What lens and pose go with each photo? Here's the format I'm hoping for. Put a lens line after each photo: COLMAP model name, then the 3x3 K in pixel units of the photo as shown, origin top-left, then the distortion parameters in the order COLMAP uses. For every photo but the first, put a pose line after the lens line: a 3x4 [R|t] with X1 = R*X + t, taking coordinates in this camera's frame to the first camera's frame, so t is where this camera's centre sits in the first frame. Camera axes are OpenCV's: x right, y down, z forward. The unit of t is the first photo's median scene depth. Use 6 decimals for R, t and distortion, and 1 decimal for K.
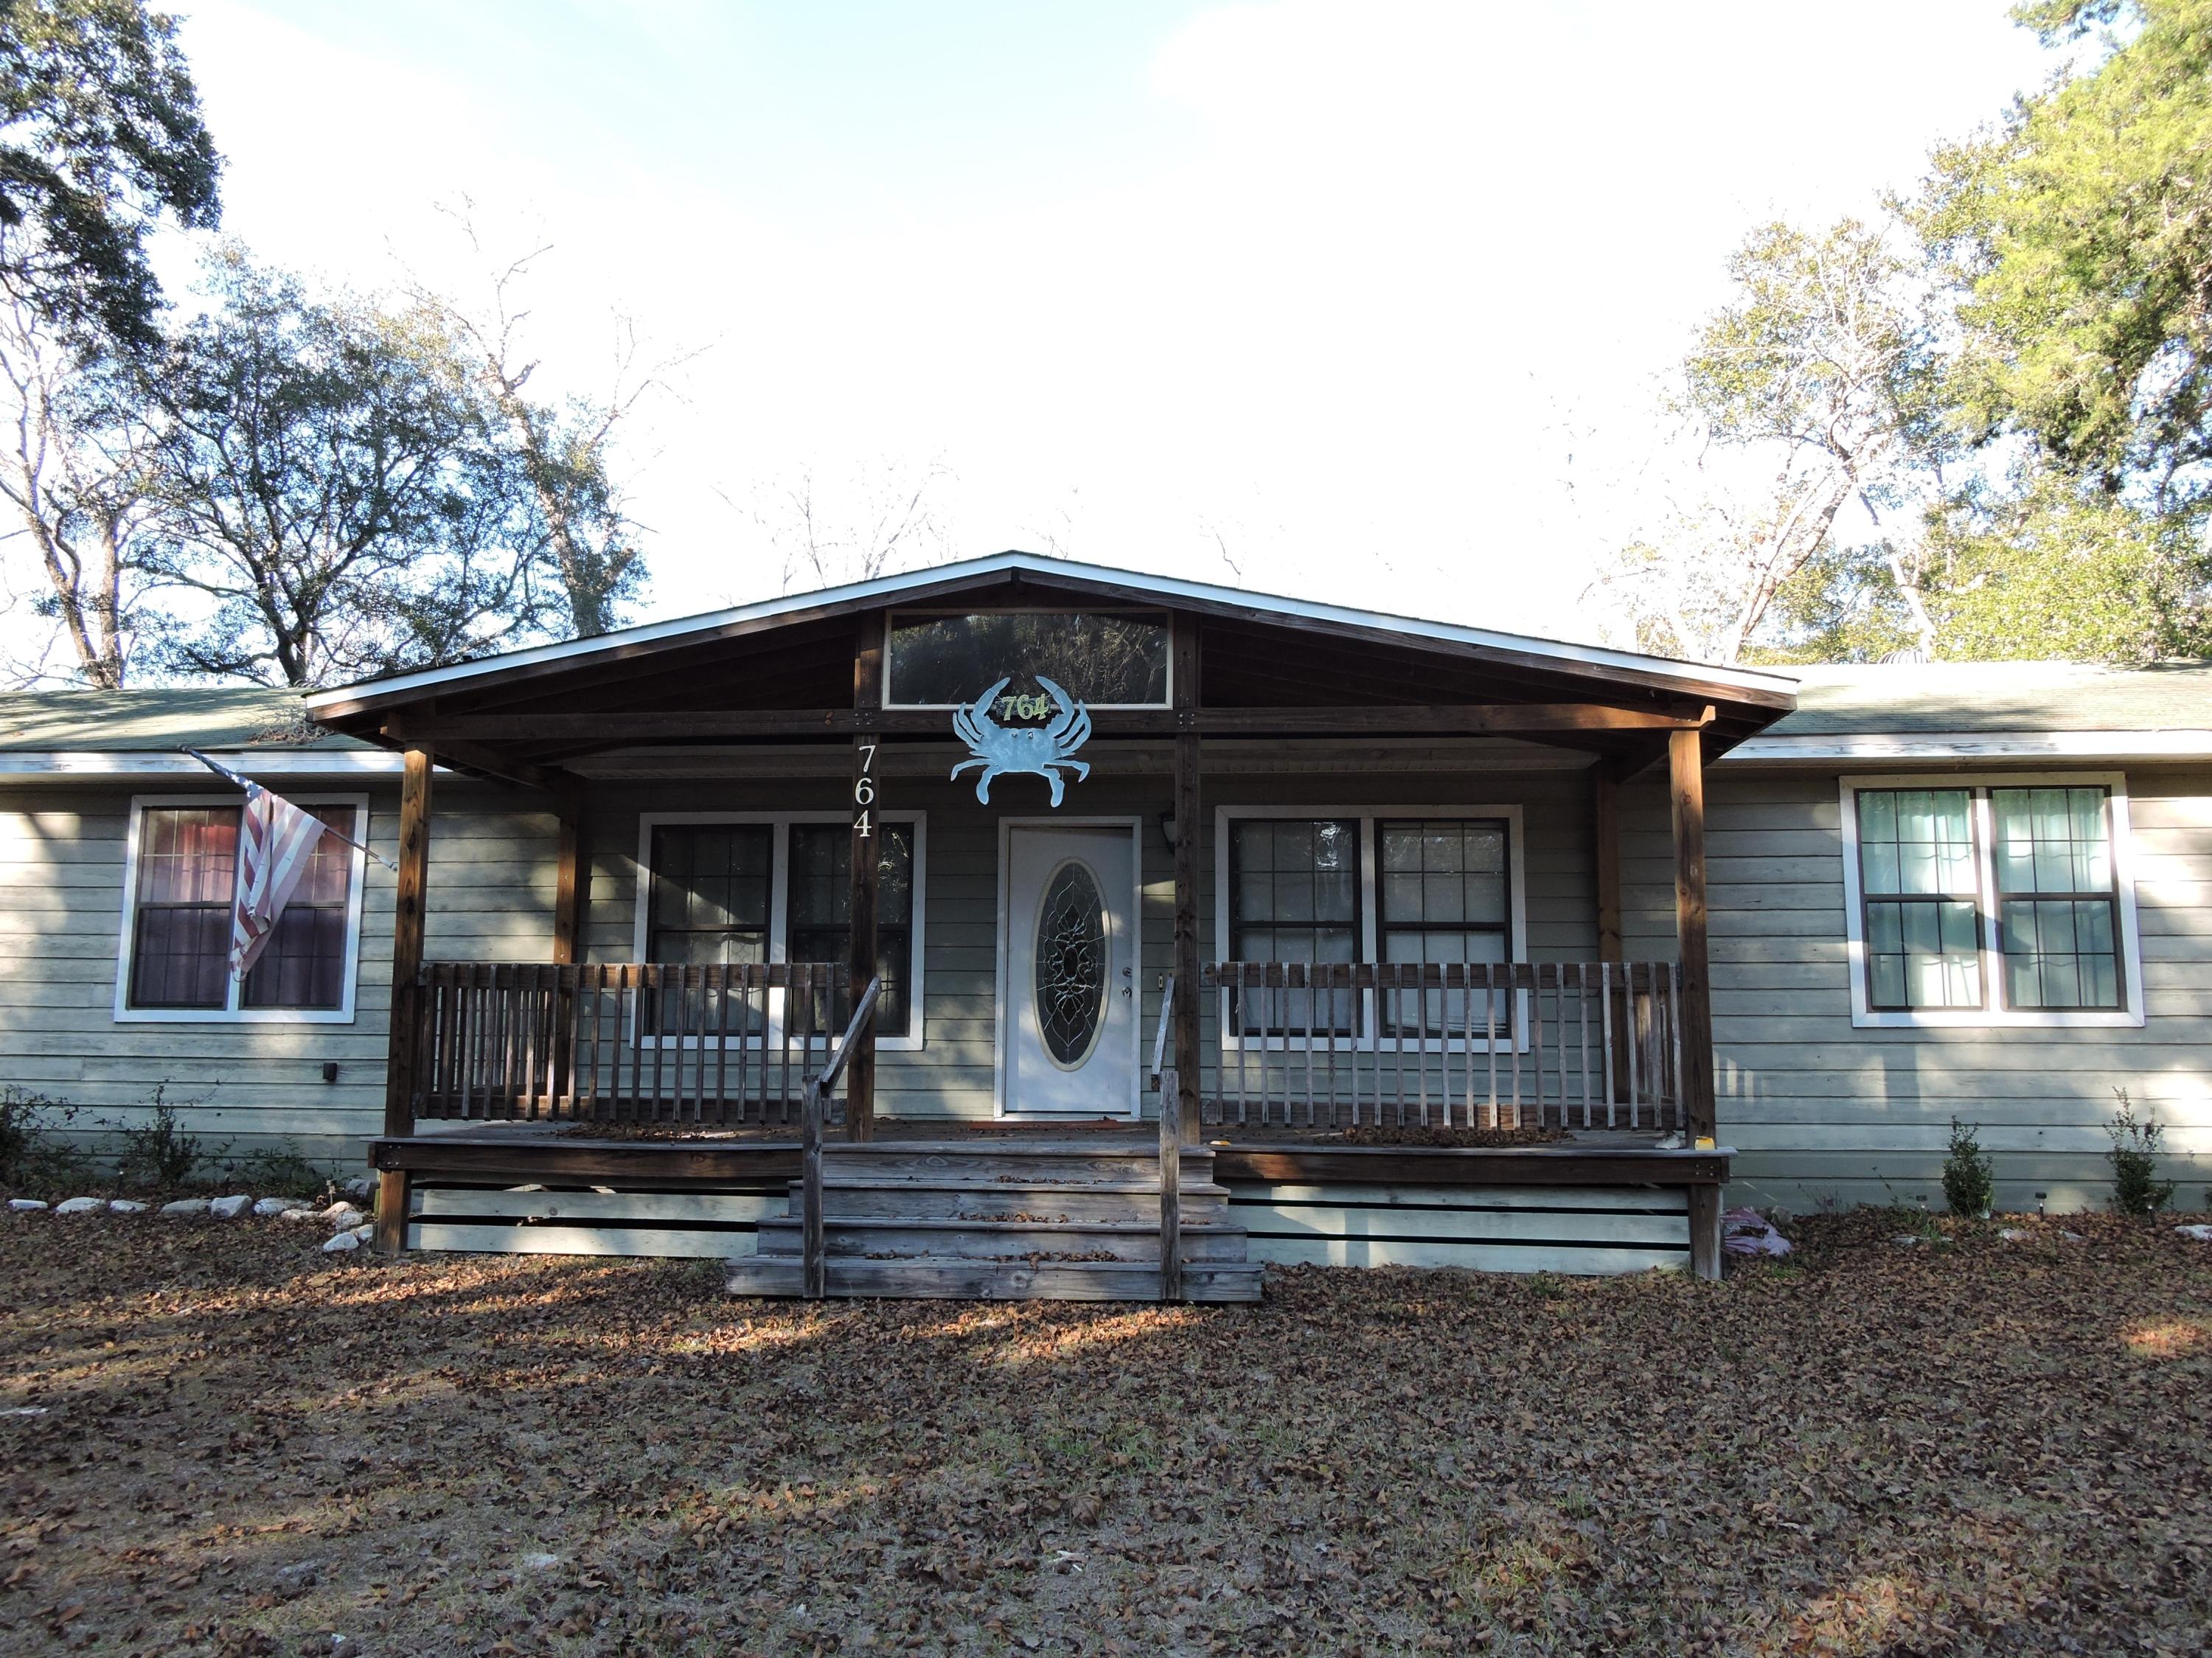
lens RADIAL K [[1574.3, 0, 1107.3], [0, 1574.3, 830.8], [0, 0, 1]] dist [-0.002659, -0.003924]
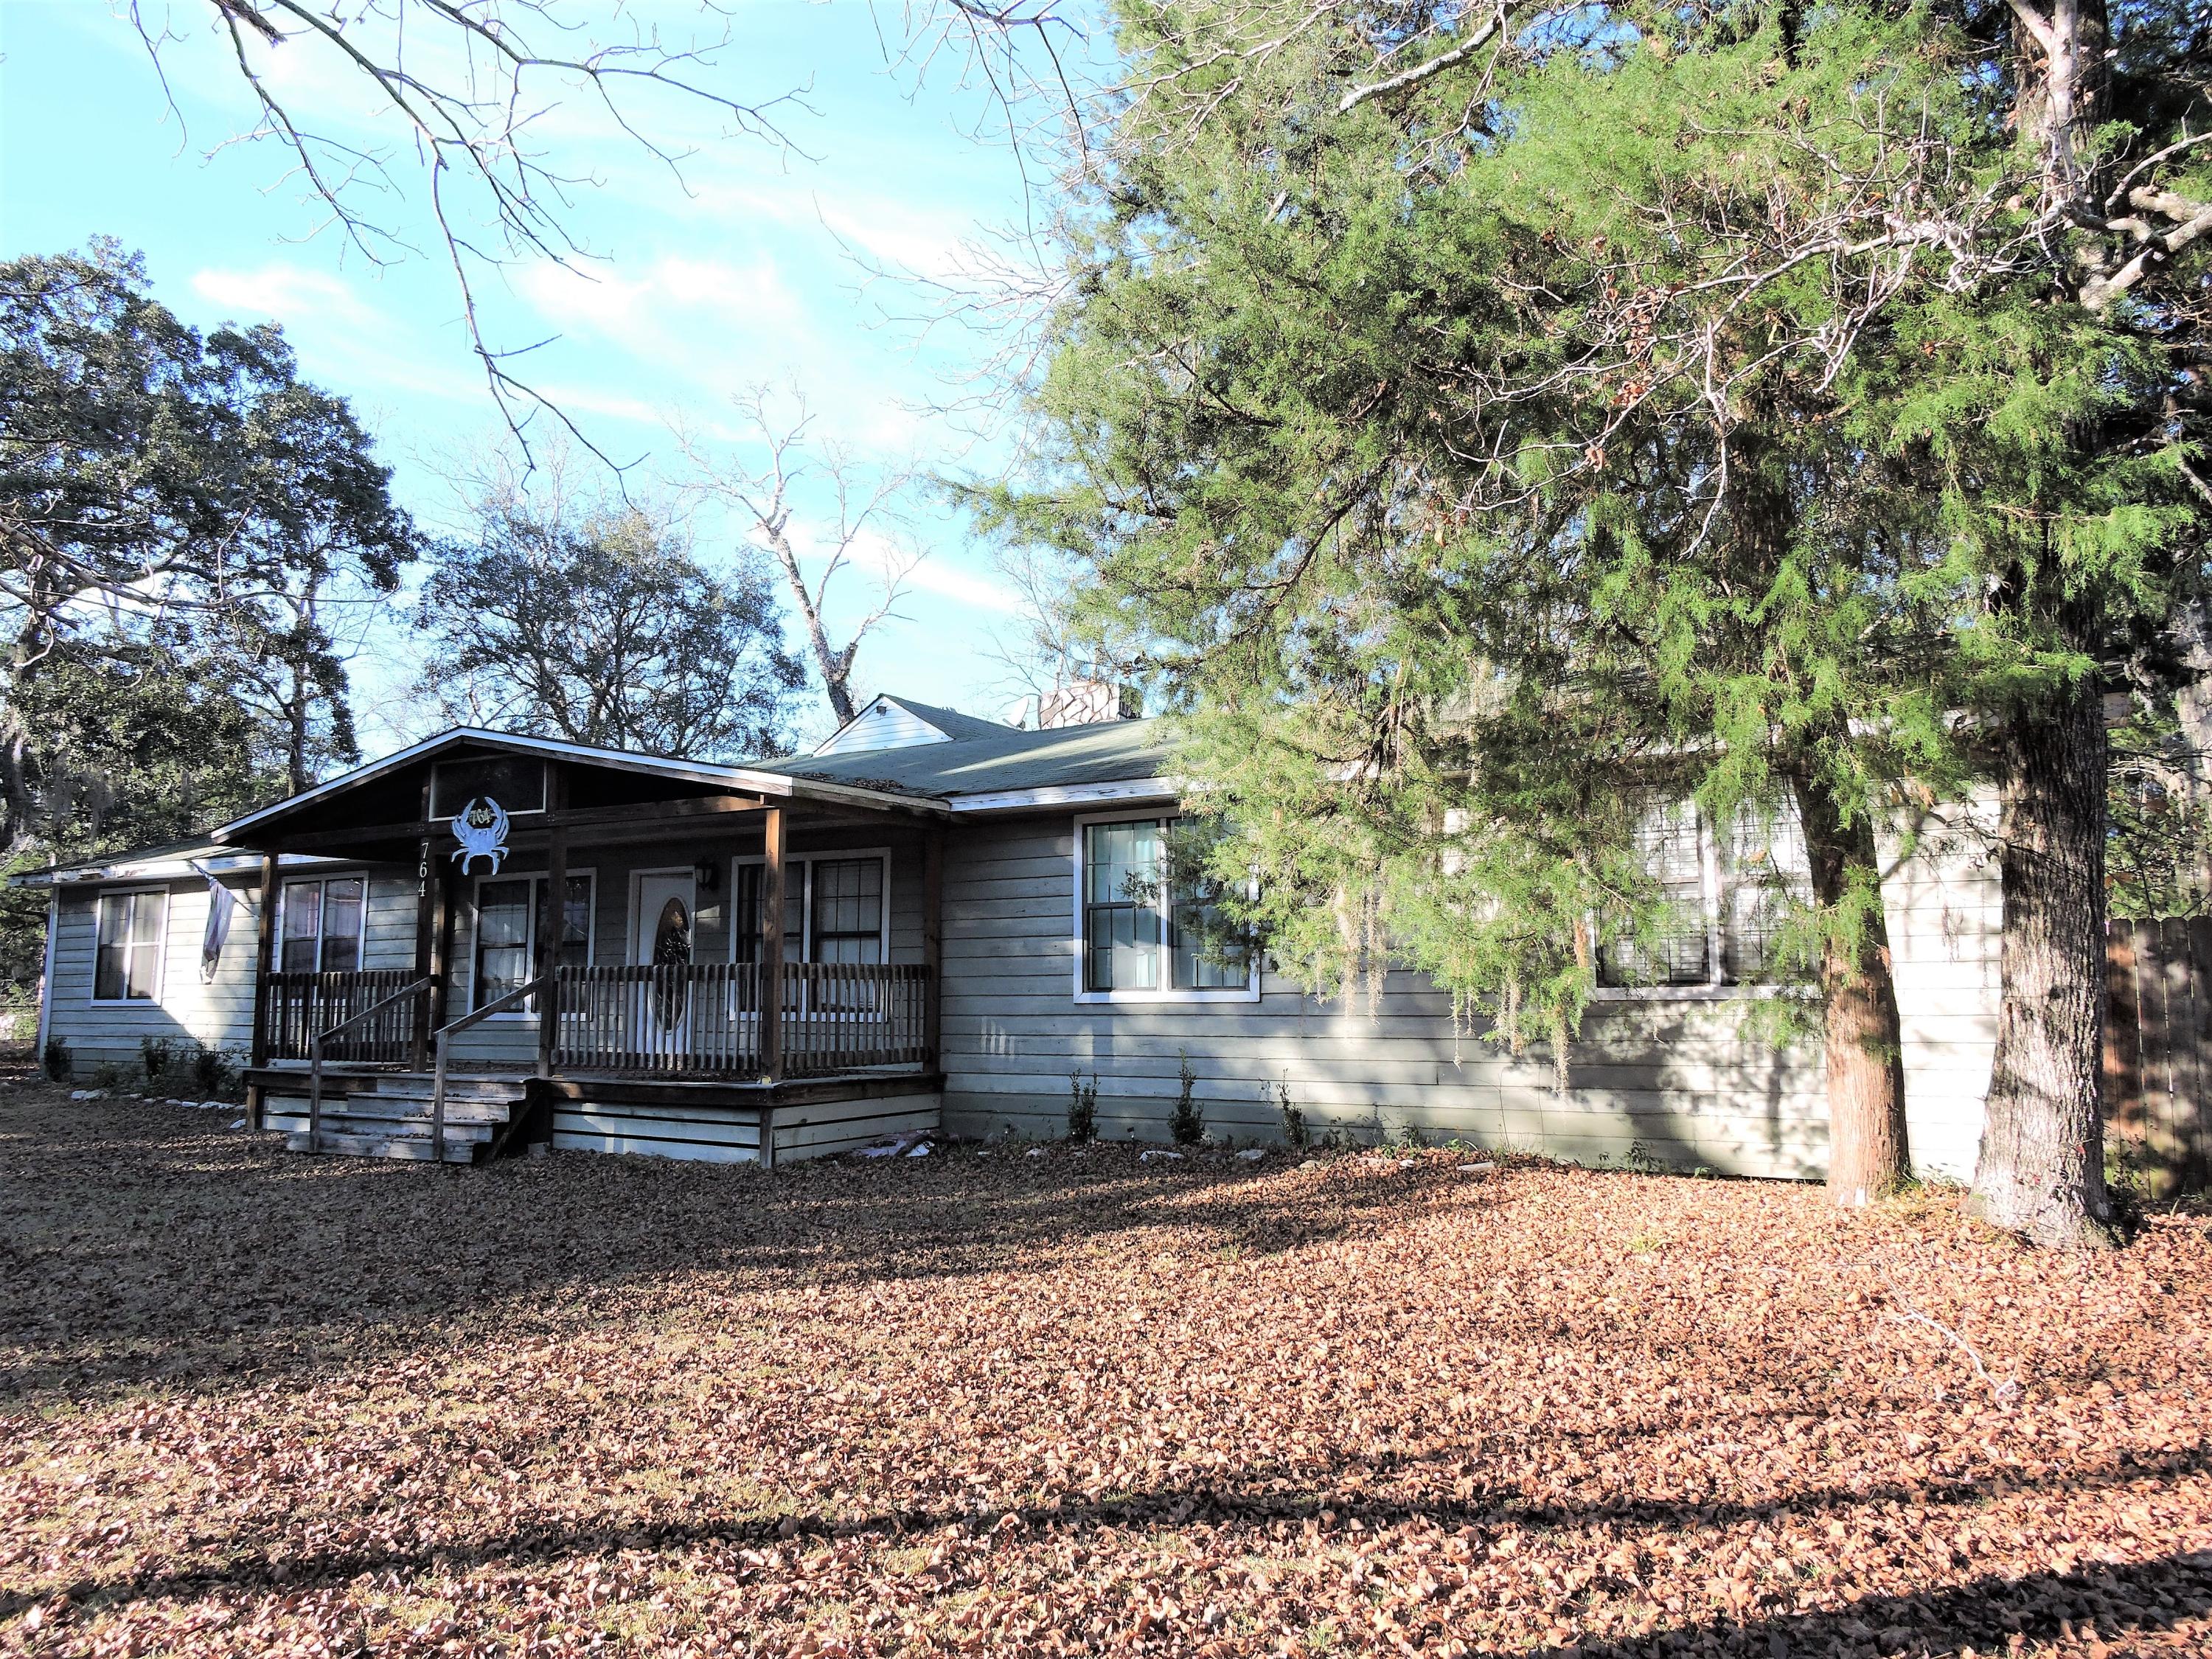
lens RADIAL K [[1525.2, 0, 1107.4], [0, 1525.2, 826.0], [0, 0, 1]] dist [0.001509, -0.000521]
pose [[0.901186, -0.055778, -0.429829, 1.074244], [0.057595, 0.998301, -0.008792, -0.013023], [0.429589, -0.016833, 0.902868, -0.157438]]
